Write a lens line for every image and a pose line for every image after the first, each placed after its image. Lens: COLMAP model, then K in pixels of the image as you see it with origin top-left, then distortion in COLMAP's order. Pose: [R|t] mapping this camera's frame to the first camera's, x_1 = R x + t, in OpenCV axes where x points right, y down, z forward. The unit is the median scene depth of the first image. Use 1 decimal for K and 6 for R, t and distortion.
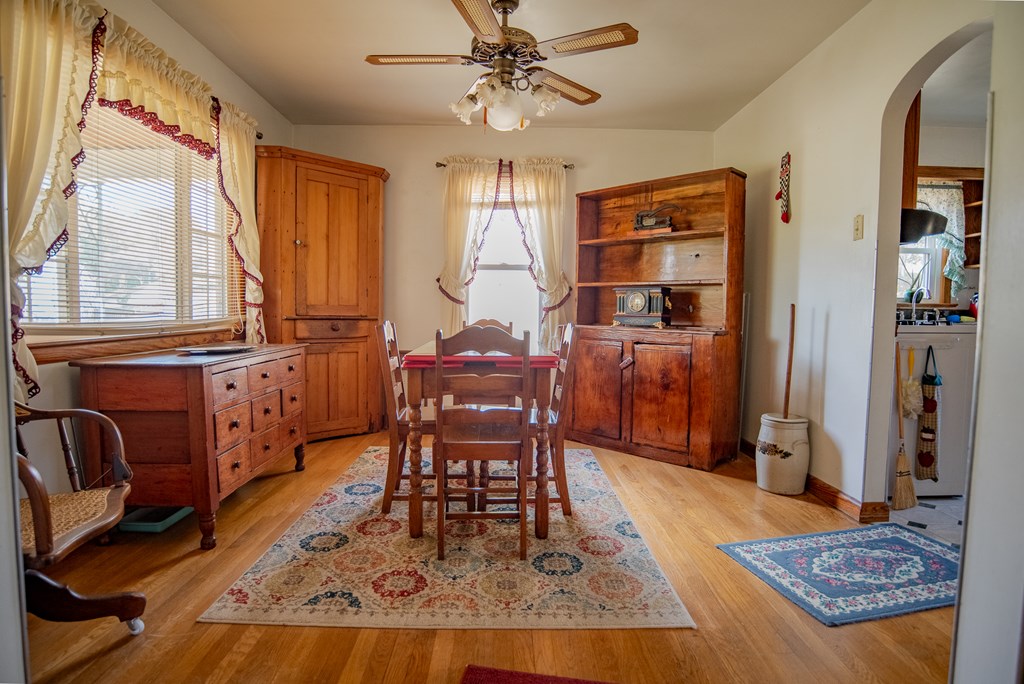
lens RADIAL K [[526.9, 0, 512.0], [0, 526.9, 342.0], [0, 0, 1]] dist [-0.052505, 0.001697]
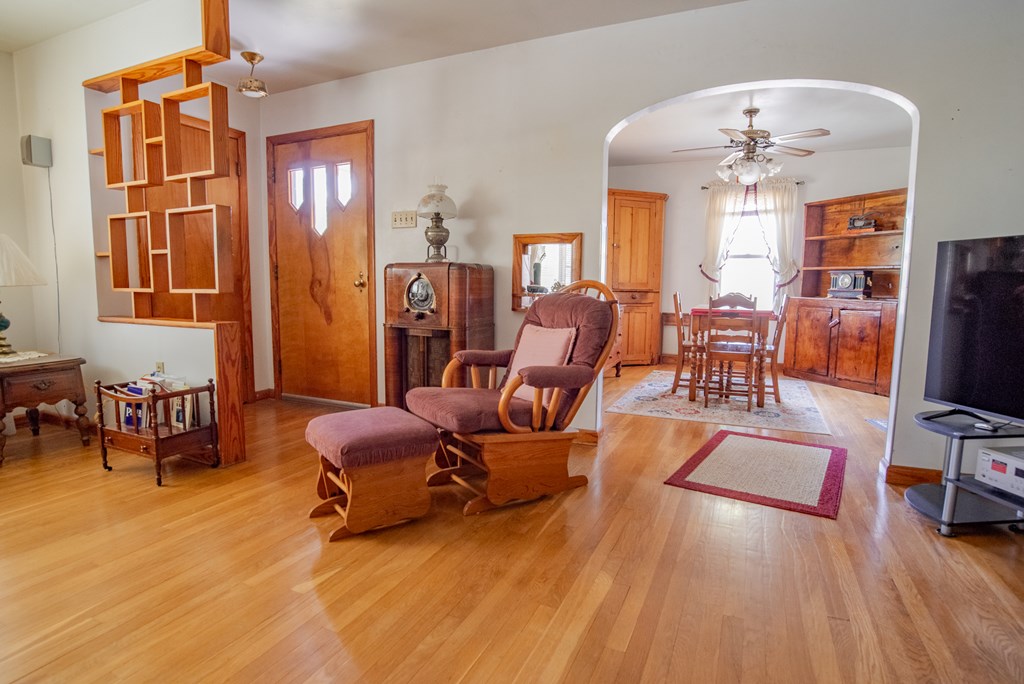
lens RADIAL K [[526.9, 0, 512.0], [0, 526.9, 342.0], [0, 0, 1]] dist [-0.052505, 0.001697]
pose [[0.902291, 0.042716, -0.429005, 0.026261], [-0.022292, 0.998371, 0.052522, 0.035658], [0.430550, -0.037827, 0.901774, -0.654179]]
